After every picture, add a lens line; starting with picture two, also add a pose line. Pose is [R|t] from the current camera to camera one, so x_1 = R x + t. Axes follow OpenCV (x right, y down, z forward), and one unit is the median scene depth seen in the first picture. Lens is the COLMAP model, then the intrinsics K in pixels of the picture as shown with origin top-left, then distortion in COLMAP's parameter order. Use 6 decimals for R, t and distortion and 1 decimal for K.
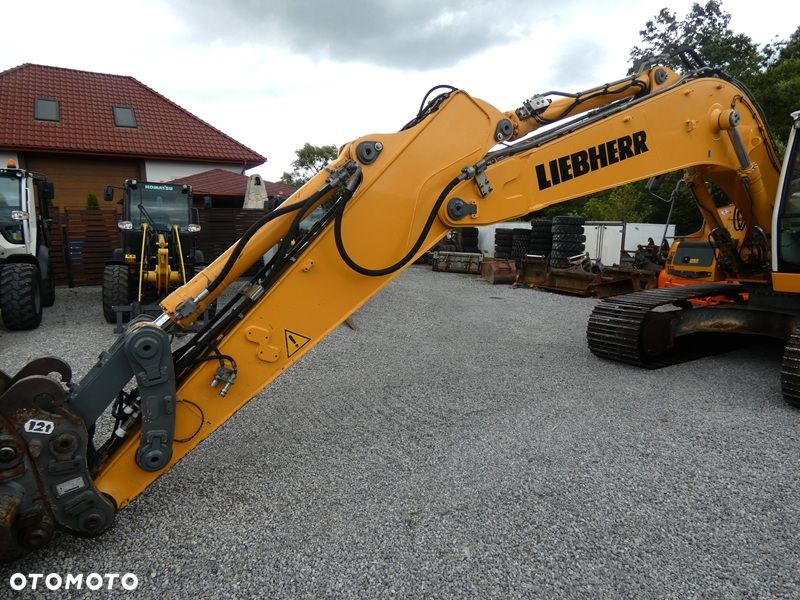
lens RADIAL K [[484.8, 0, 400.8], [0, 484.8, 298.1], [0, 0, 1]] dist [0.003170, -0.004596]
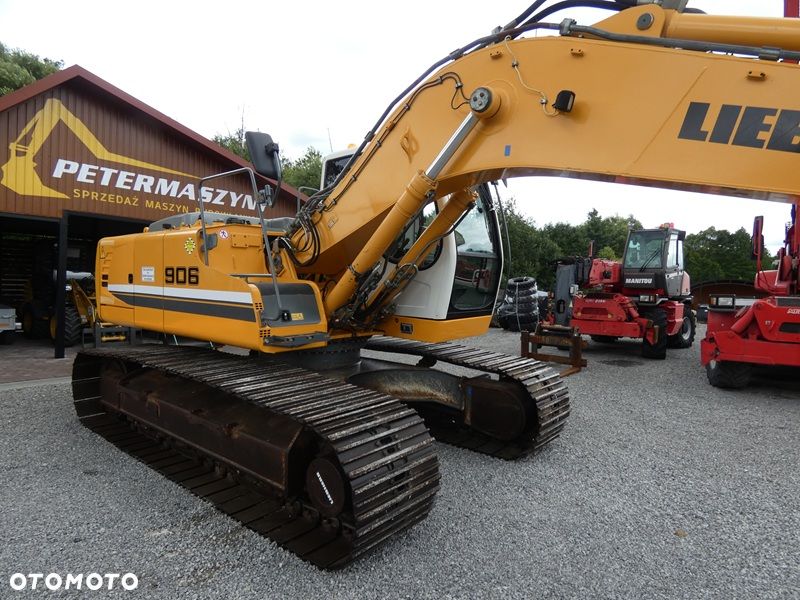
lens RADIAL K [[483.4, 0, 400.9], [0, 483.4, 301.3], [0, 0, 1]] dist [0.003577, -0.000817]
pose [[-0.331909, -0.049169, 0.942029, 0.008176], [0.104704, 0.990550, 0.088593, -0.056894], [-0.937483, 0.128039, -0.323624, 0.458224]]
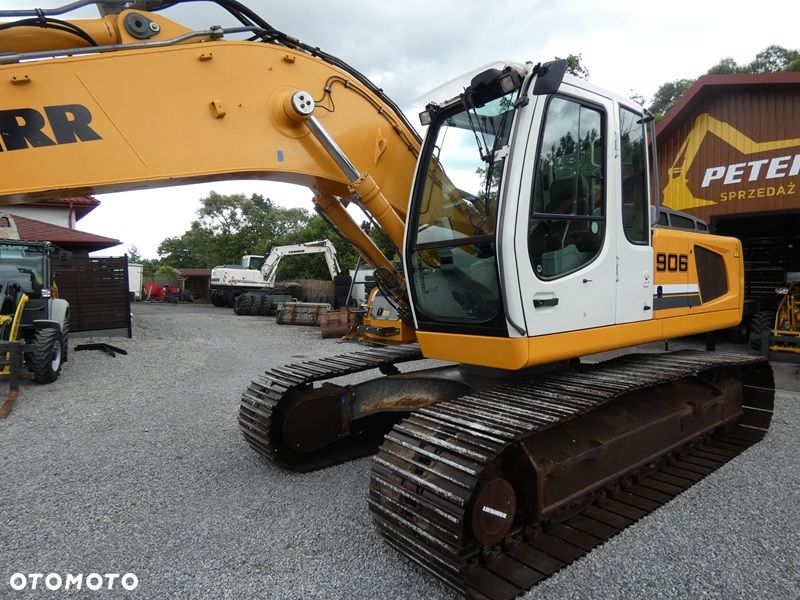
lens RADIAL K [[483.7, 0, 403.6], [0, 483.7, 299.6], [0, 0, 1]] dist [-0.003444, -0.001085]
pose [[0.991190, -0.022082, 0.130597, 0.229238], [0.034522, 0.994995, -0.093776, -0.011585], [-0.127873, 0.097458, 0.986991, 0.111555]]
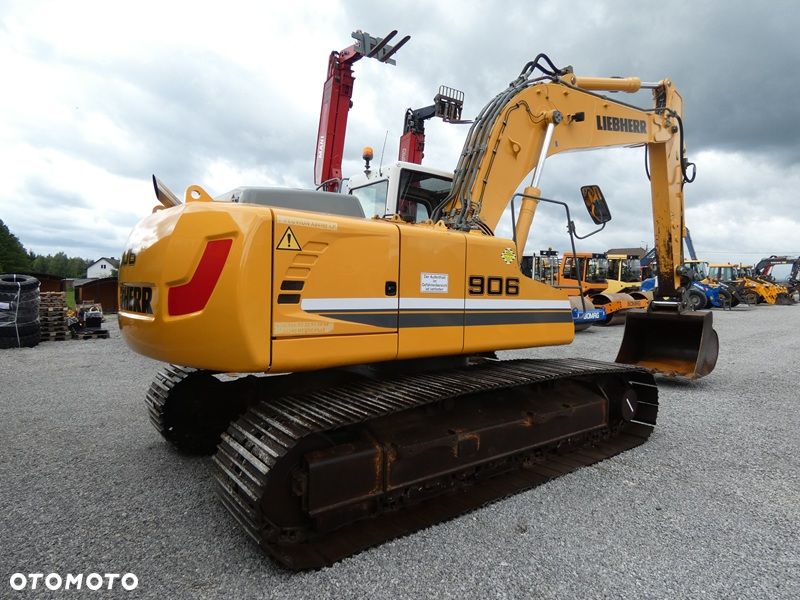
lens RADIAL K [[483.6, 0, 404.2], [0, 483.6, 301.3], [0, 0, 1]] dist [0.002162, 0.001750]
pose [[-0.990676, -0.013315, -0.135587, 0.394937], [-0.034070, 0.987804, 0.151929, -0.089765], [0.131911, 0.155132, -0.979047, 0.734003]]
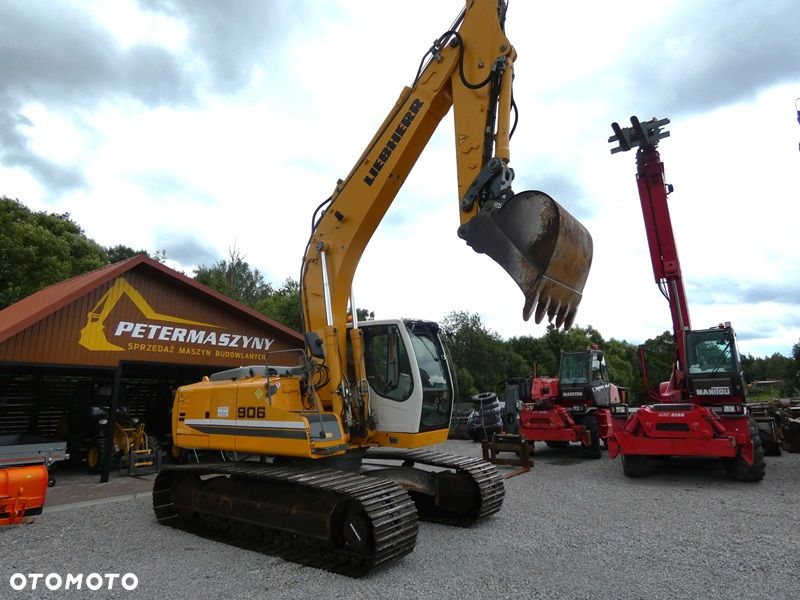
lens RADIAL K [[484.8, 0, 400.8], [0, 484.8, 298.1], [0, 0, 1]] dist [0.003170, -0.004596]
pose [[-0.378474, 0.188906, 0.906130, -0.160046], [0.146321, 0.978854, -0.142952, -0.078850], [-0.913973, 0.078482, -0.398112, 0.527707]]
